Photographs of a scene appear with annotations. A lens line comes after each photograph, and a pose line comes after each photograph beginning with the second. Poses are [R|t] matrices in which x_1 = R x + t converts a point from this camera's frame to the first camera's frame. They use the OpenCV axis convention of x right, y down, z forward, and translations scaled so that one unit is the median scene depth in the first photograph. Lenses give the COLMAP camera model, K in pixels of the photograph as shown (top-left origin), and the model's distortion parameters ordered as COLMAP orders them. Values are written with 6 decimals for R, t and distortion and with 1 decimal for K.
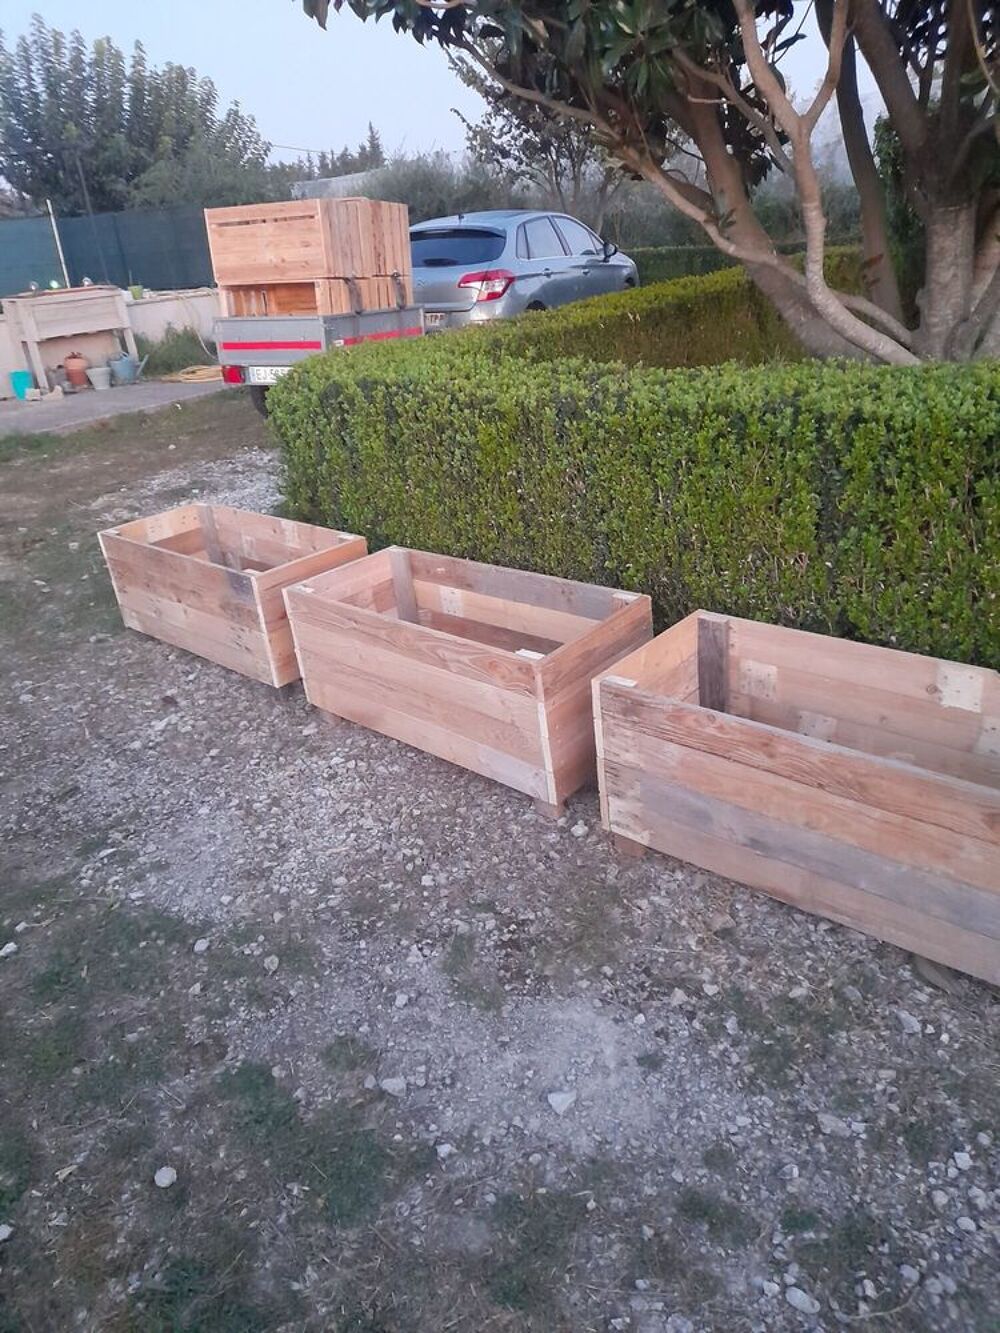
lens RADIAL K [[982.5, 0, 503.3], [0, 982.5, 654.5], [0, 0, 1]] dist [0.040135, 0.000734]
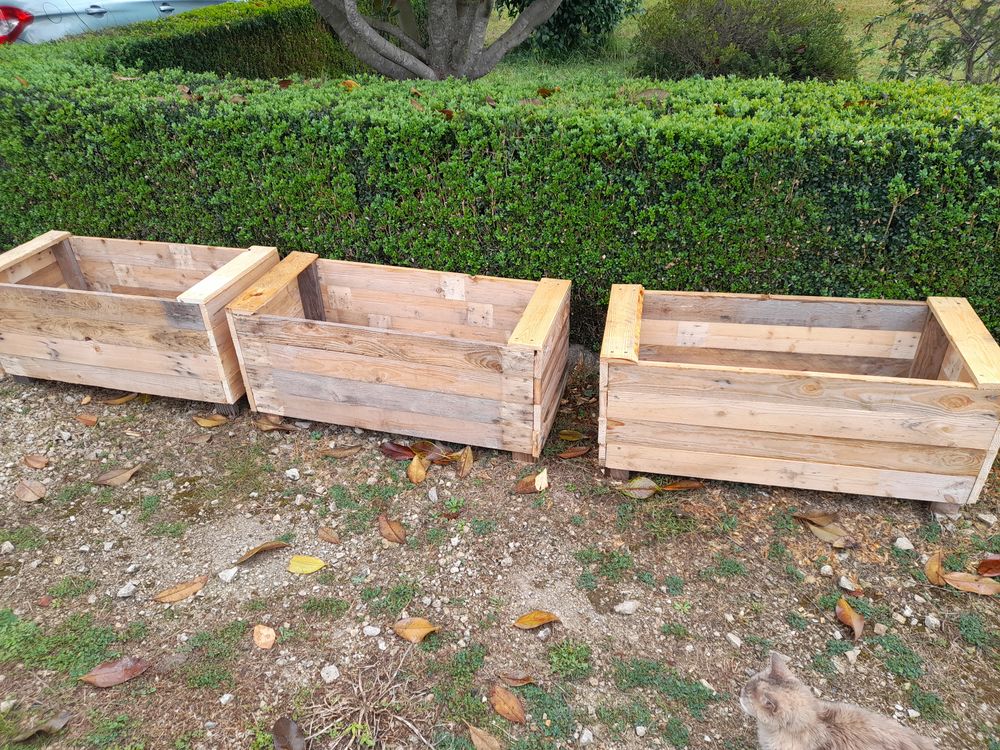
lens RADIAL K [[709.1, 0, 500.0], [0, 709.1, 375.0], [0, 0, 1]] dist [0.040069, -0.043112]
pose [[0.907511, -0.163438, 0.386927, 0.038339], [0.109987, 0.981515, 0.156626, -0.001633], [-0.405373, -0.099582, 0.908711, -0.123479]]
